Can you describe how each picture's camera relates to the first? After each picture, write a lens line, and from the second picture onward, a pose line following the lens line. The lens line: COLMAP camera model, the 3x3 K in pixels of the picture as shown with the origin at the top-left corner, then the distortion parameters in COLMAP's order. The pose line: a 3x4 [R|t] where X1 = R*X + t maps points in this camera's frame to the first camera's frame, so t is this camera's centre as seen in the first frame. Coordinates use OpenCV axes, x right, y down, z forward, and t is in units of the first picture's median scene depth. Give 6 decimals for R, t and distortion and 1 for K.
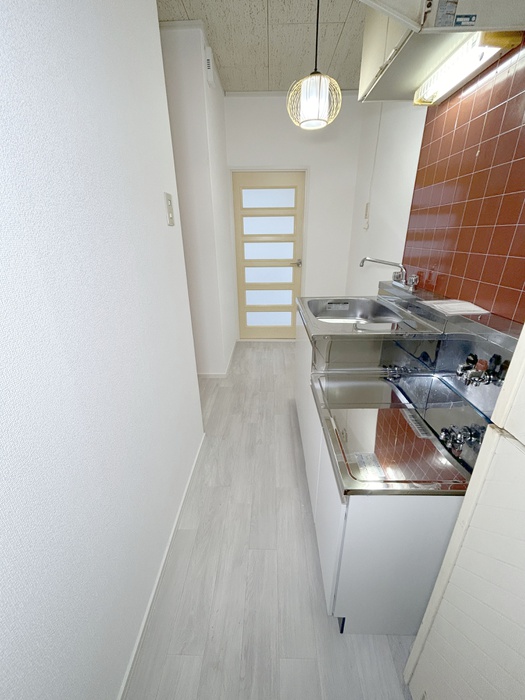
lens RADIAL K [[283.3, 0, 262.5], [0, 283.3, 350.0], [0, 0, 1]] dist [-0.001694, -0.000012]
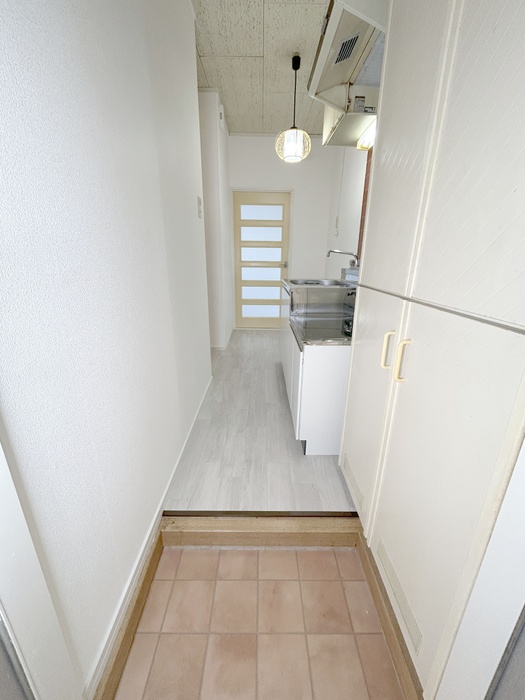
lens RADIAL K [[283.3, 0, 262.5], [0, 283.3, 350.0], [0, 0, 1]] dist [-0.001694, -0.000012]
pose [[0.999347, 0.012819, 0.033774, -0.014051], [-0.010404, 0.997441, -0.070729, 0.242050], [-0.034595, 0.070331, 0.996924, -0.316936]]
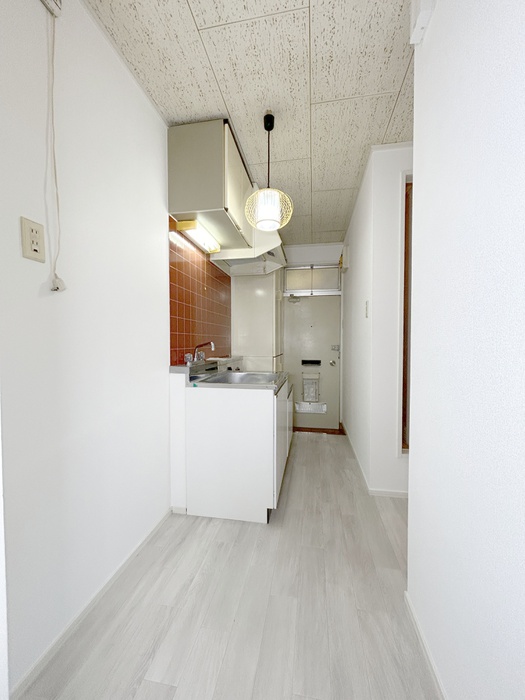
lens RADIAL K [[283.3, 0, 262.5], [0, 283.3, 350.0], [0, 0, 1]] dist [-0.001694, -0.000012]
pose [[-0.988757, 0.008094, 0.149309, 0.033147], [0.067647, 0.914721, 0.398385, -0.604994], [-0.133352, 0.404006, -0.904984, 1.675032]]
